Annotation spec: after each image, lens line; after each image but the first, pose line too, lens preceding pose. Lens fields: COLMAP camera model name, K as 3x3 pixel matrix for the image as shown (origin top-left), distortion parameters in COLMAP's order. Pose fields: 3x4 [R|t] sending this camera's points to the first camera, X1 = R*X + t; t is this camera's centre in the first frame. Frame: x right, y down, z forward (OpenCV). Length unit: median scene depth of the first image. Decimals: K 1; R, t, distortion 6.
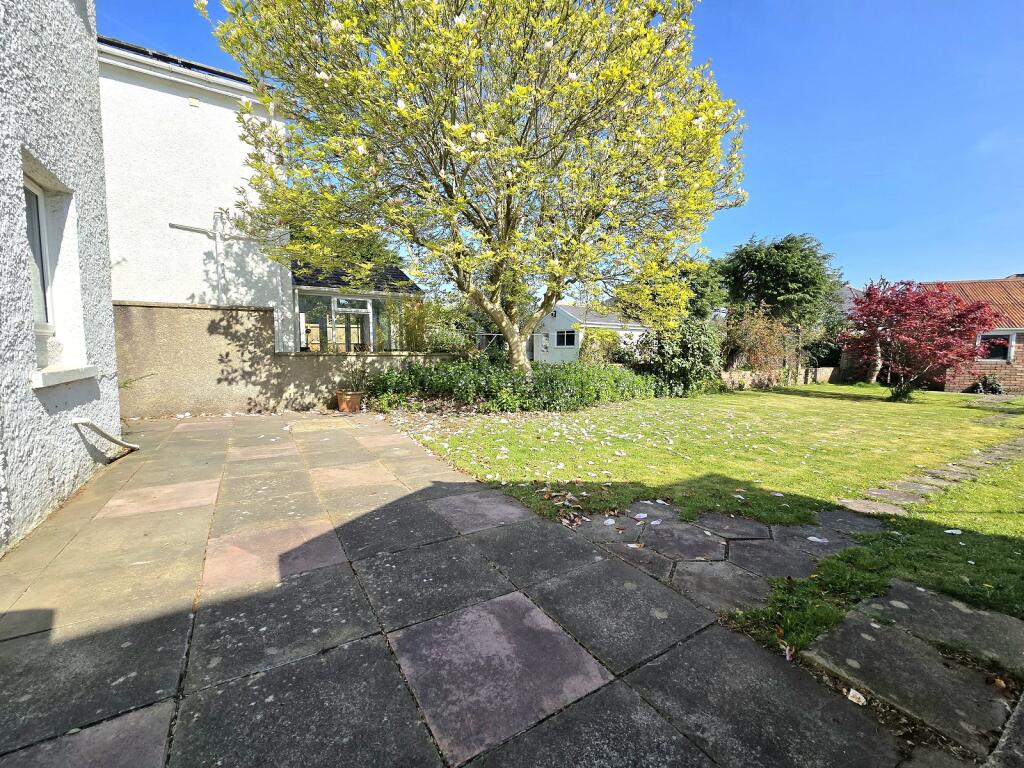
lens RADIAL K [[419.5, 0, 515.6], [0, 419.5, 384.5], [0, 0, 1]] dist [-0.002537, 0.001130]
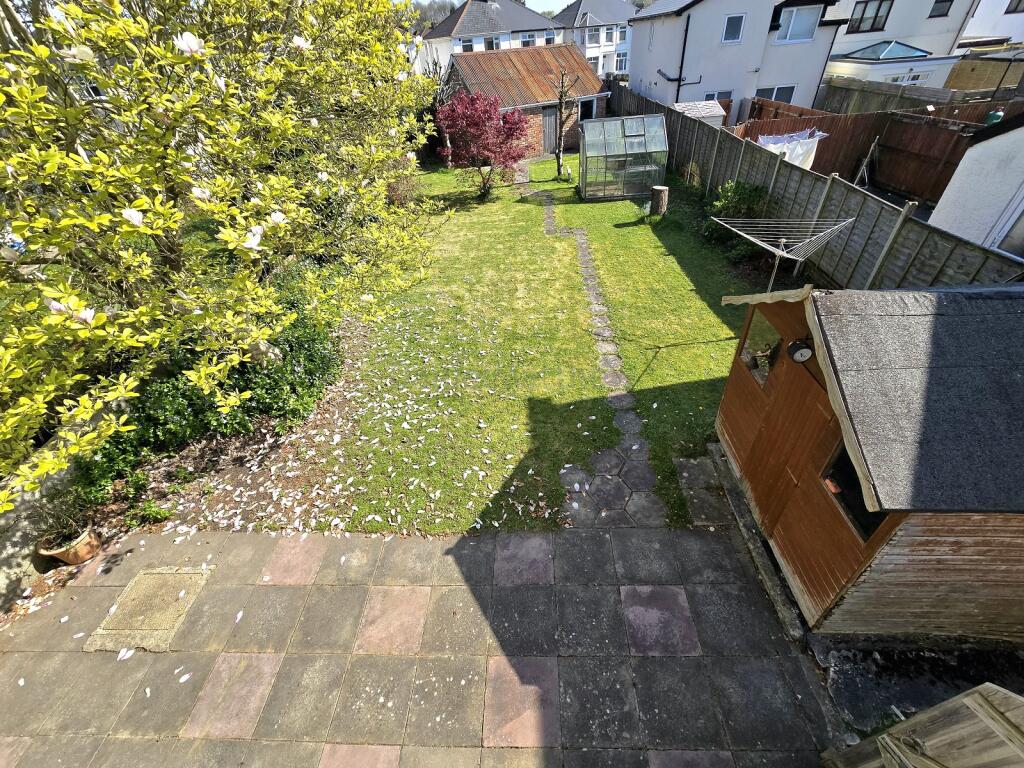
lens RADIAL K [[419.5, 0, 515.6], [0, 419.5, 384.5], [0, 0, 1]] dist [-0.002537, 0.001130]
pose [[0.554733, -0.565407, 0.610398, -0.285892], [0.142479, 0.787344, 0.599824, -0.472574], [-0.819738, -0.245773, 0.517325, 0.166058]]
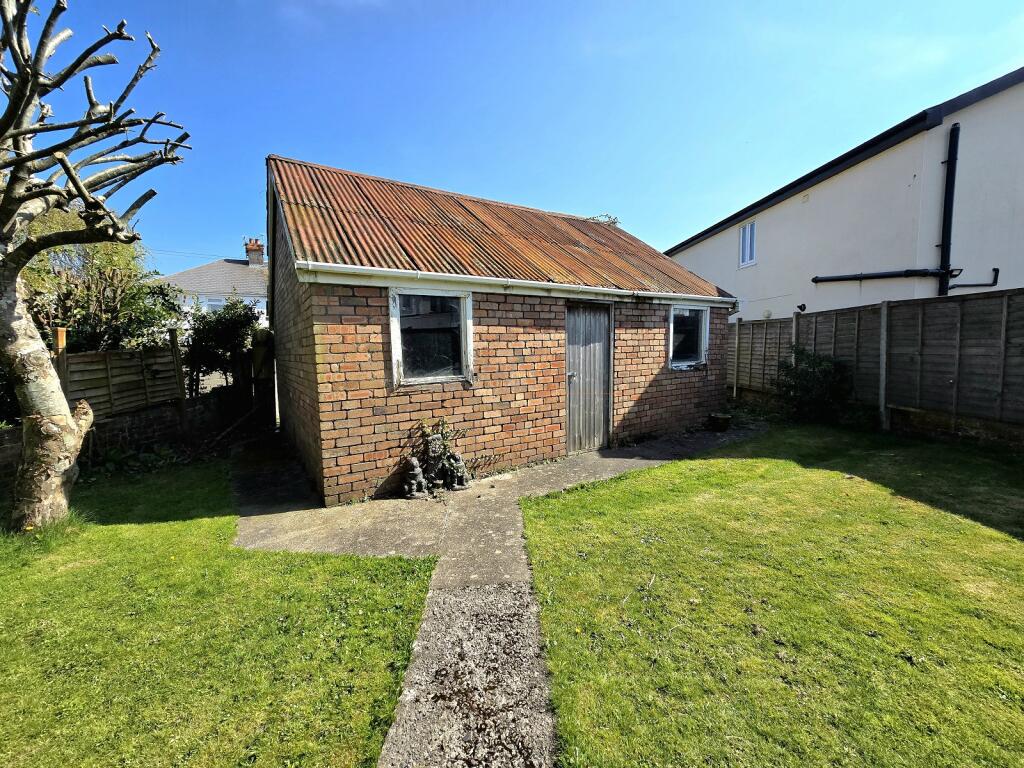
lens RADIAL K [[419.5, 0, 515.6], [0, 419.5, 384.5], [0, 0, 1]] dist [-0.002537, 0.001130]
pose [[0.499607, -0.095608, 0.860960, 1.837929], [0.098218, 0.993733, 0.053358, -0.130442], [-0.860666, 0.057904, 0.505866, 1.614663]]
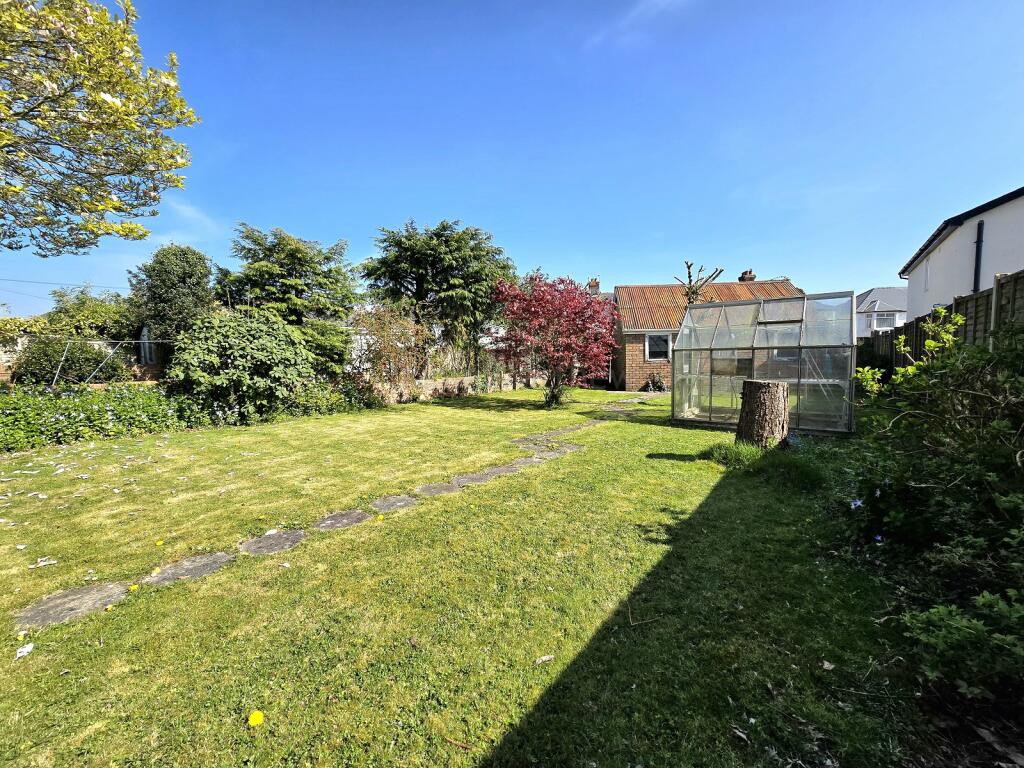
lens RADIAL K [[419.5, 0, 515.6], [0, 419.5, 384.5], [0, 0, 1]] dist [-0.002537, 0.001130]
pose [[0.942220, -0.046608, 0.331738, 0.921525], [0.051827, 0.998632, -0.006899, -0.012877], [-0.330963, 0.023693, 0.943346, 0.265396]]
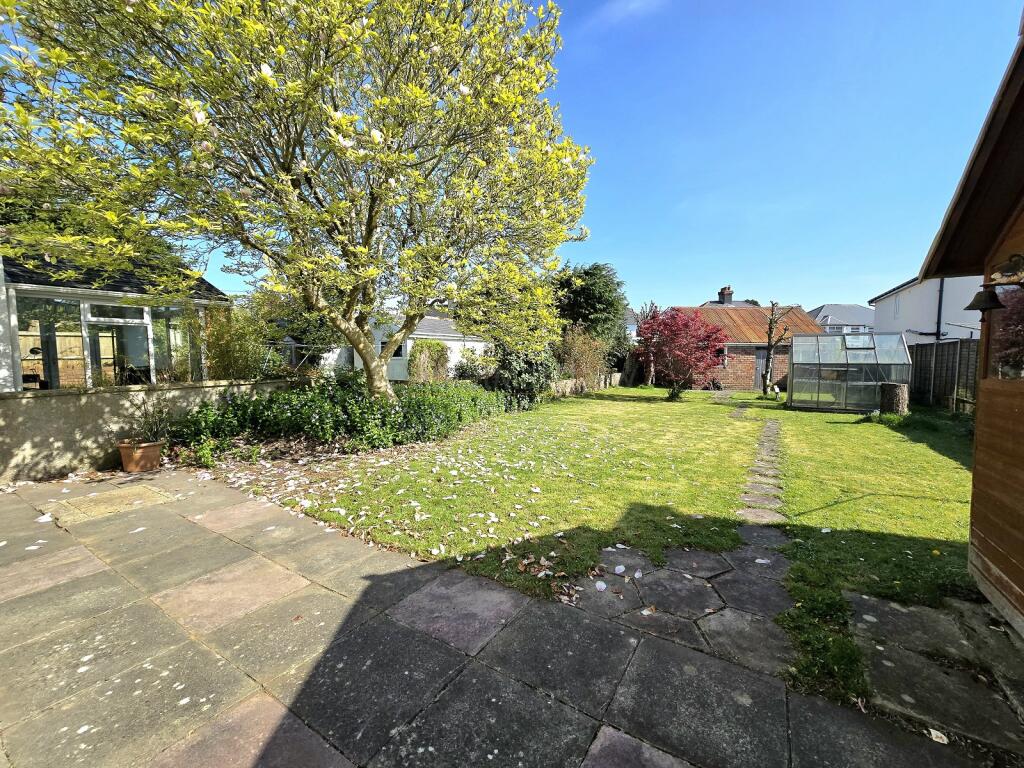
lens RADIAL K [[419.5, 0, 515.6], [0, 419.5, 384.5], [0, 0, 1]] dist [-0.002537, 0.001130]
pose [[0.898667, -0.041075, 0.436704, -0.138445], [0.045411, 0.998968, 0.000510, -0.054709], [-0.436274, 0.019373, 0.899605, 0.088832]]
